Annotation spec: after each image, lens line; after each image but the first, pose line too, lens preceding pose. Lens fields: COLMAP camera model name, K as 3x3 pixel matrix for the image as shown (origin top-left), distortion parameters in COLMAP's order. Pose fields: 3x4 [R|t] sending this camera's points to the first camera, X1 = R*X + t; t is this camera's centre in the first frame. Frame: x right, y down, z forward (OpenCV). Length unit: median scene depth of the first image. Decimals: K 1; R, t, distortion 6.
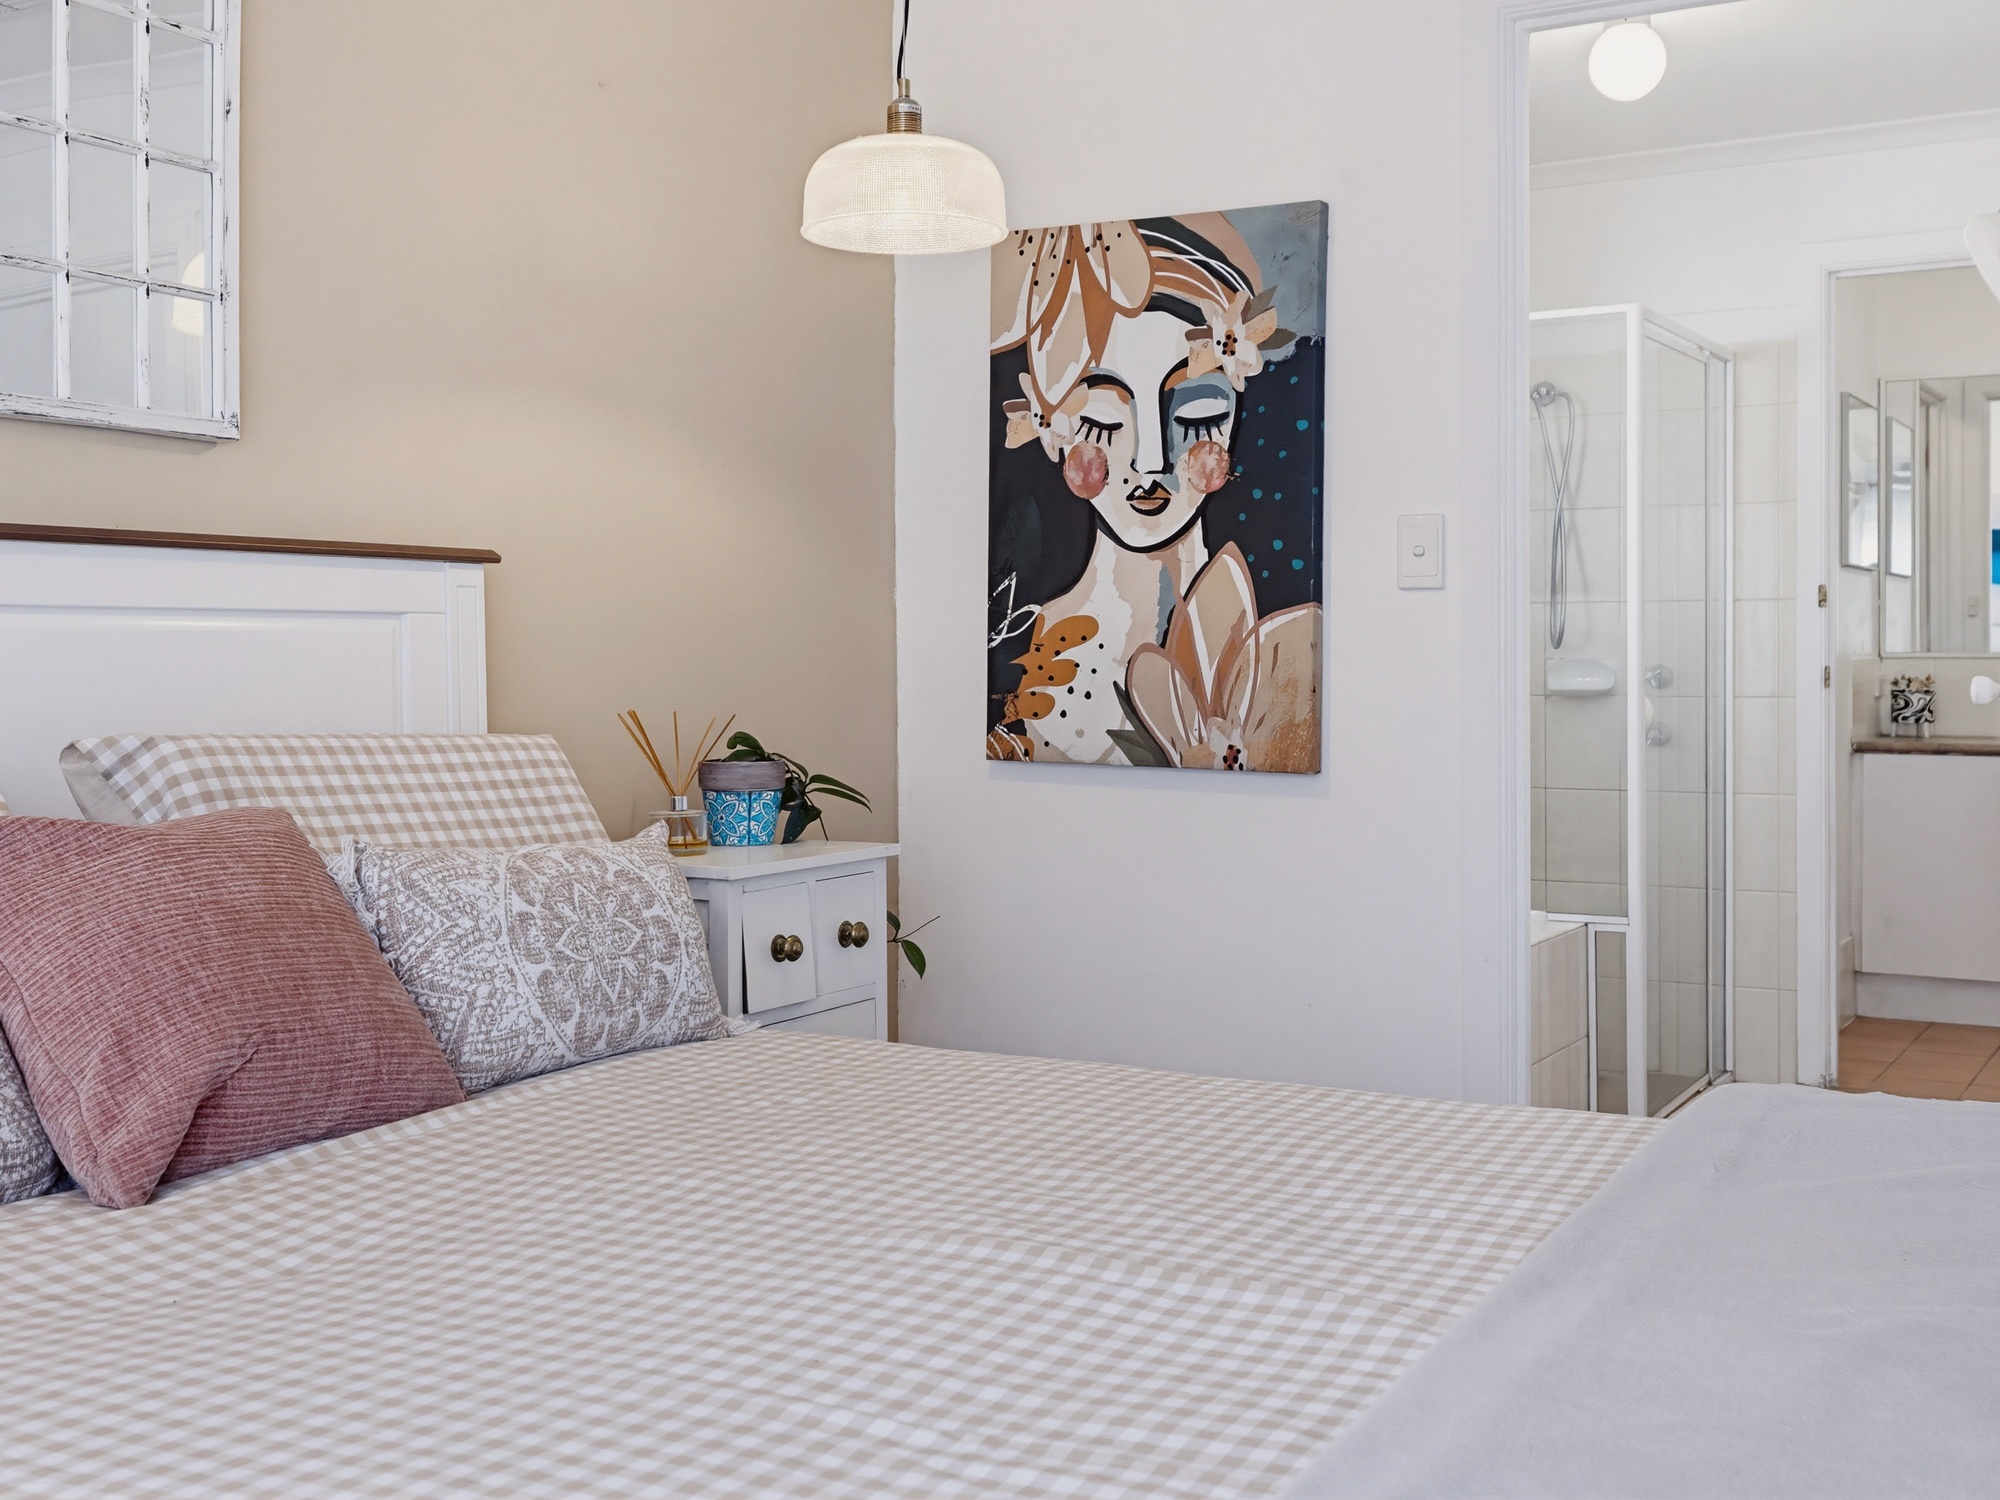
lens RADIAL K [[1982.6, 0, 1005.9], [0, 1982.6, 739.0], [0, 0, 1]] dist [-0.020917, 0.000000]
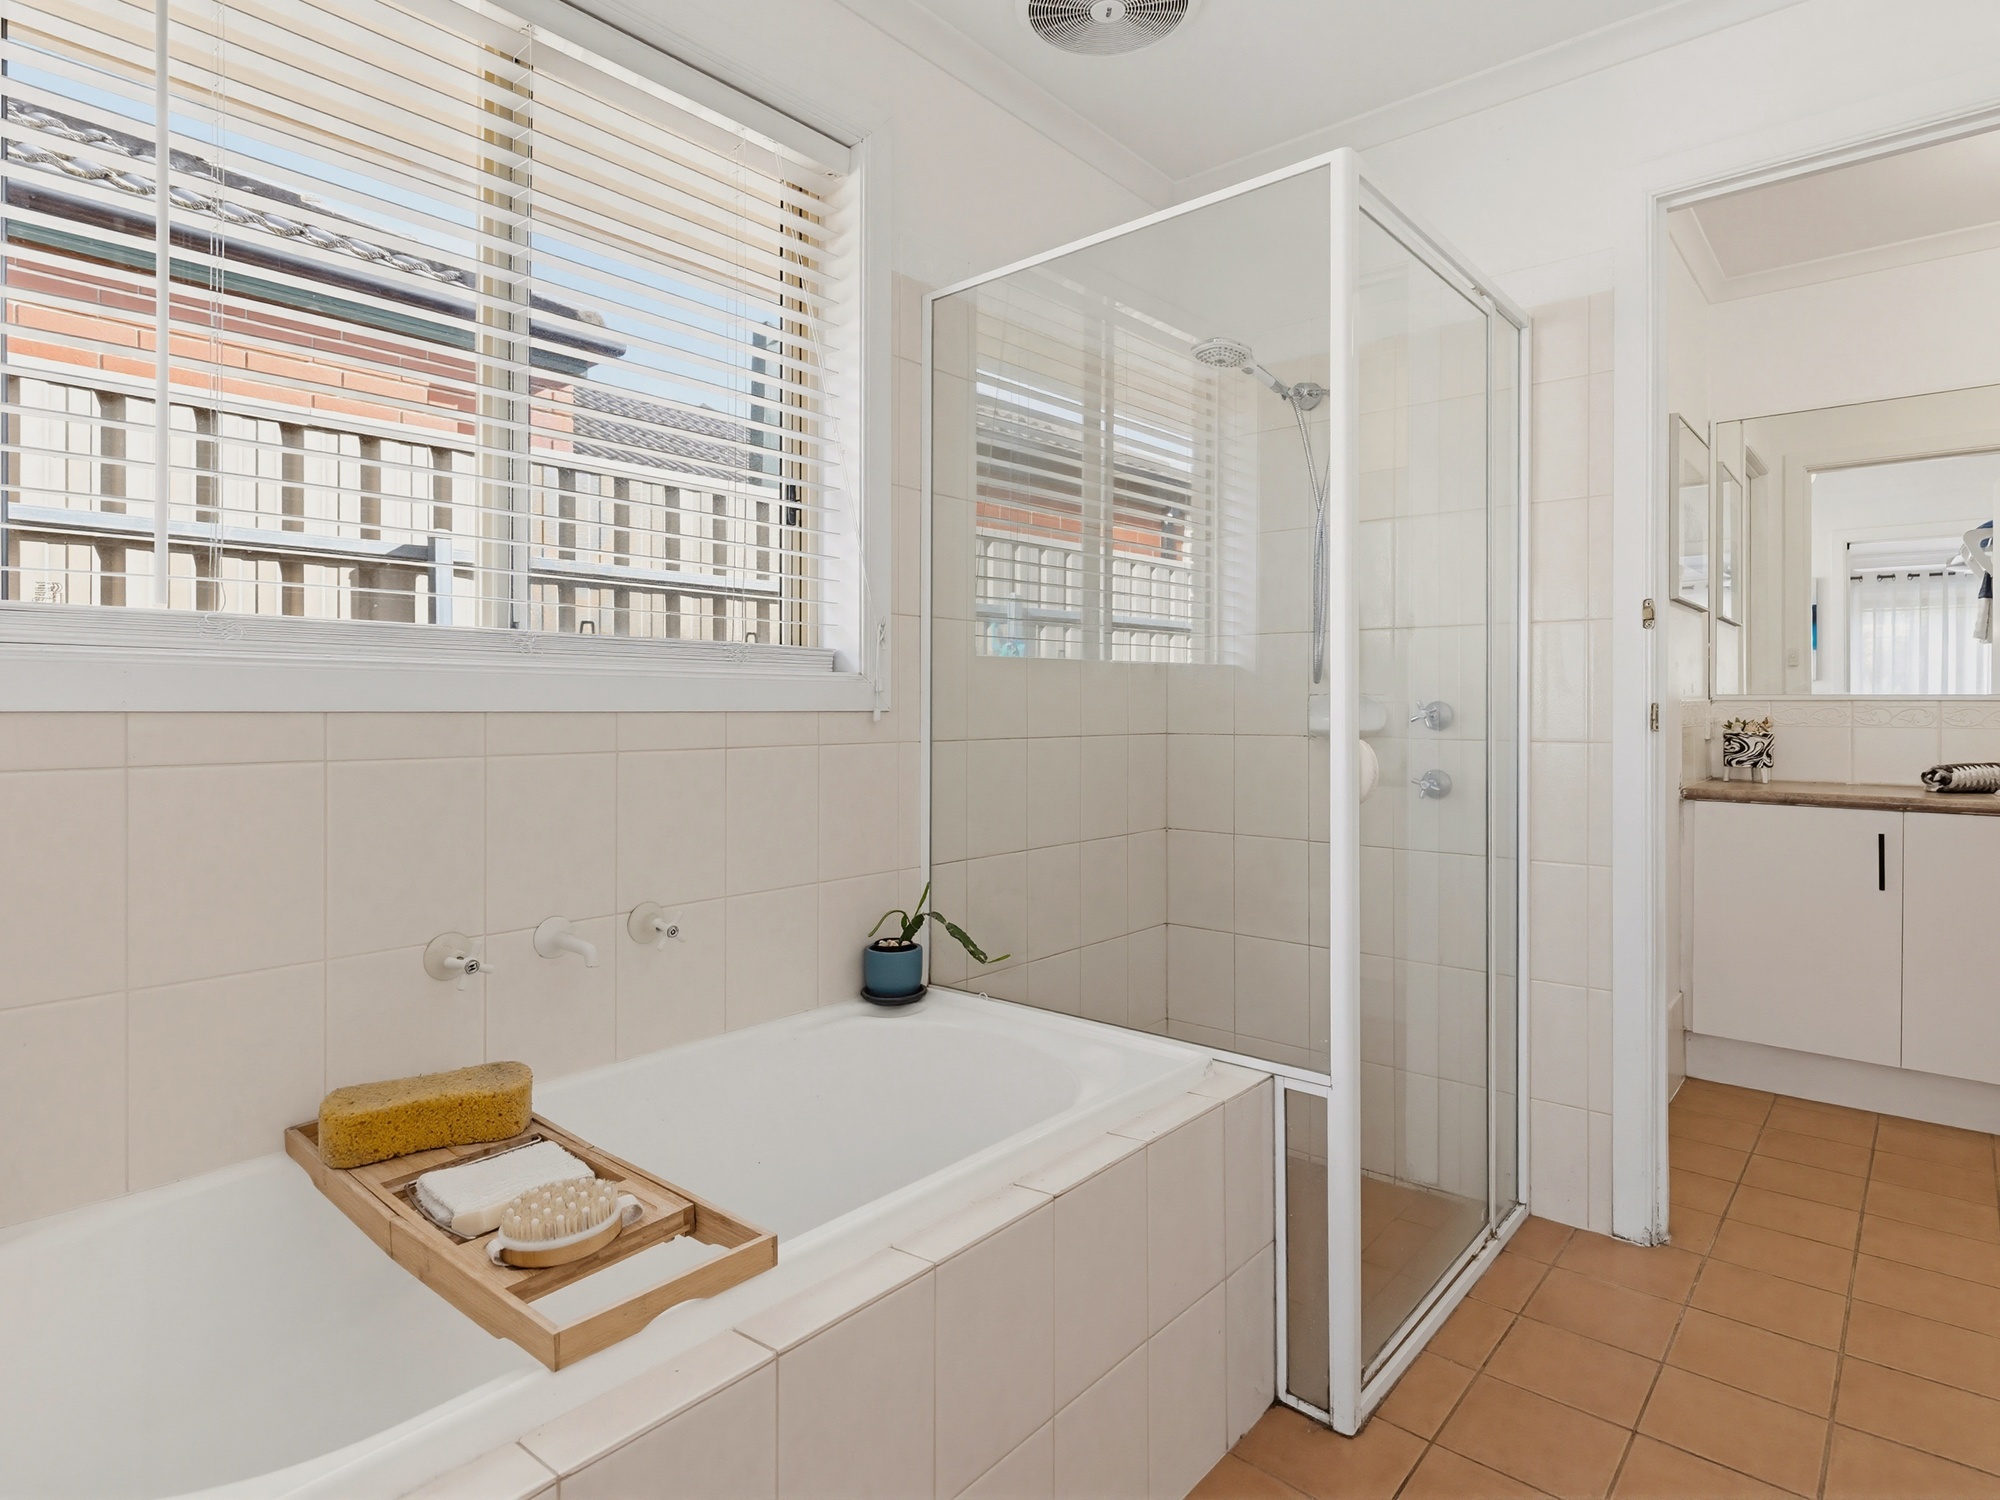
lens RADIAL K [[1075.4, 0, 991.2], [0, 1075.4, 728.4], [0, 0, 1]] dist [-0.000646, -0.005553]
pose [[0.987906, 0.009419, -0.154770, 0.181434], [-0.012665, 0.999720, -0.019997, -0.012533], [0.154538, 0.021715, 0.987748, 0.440650]]
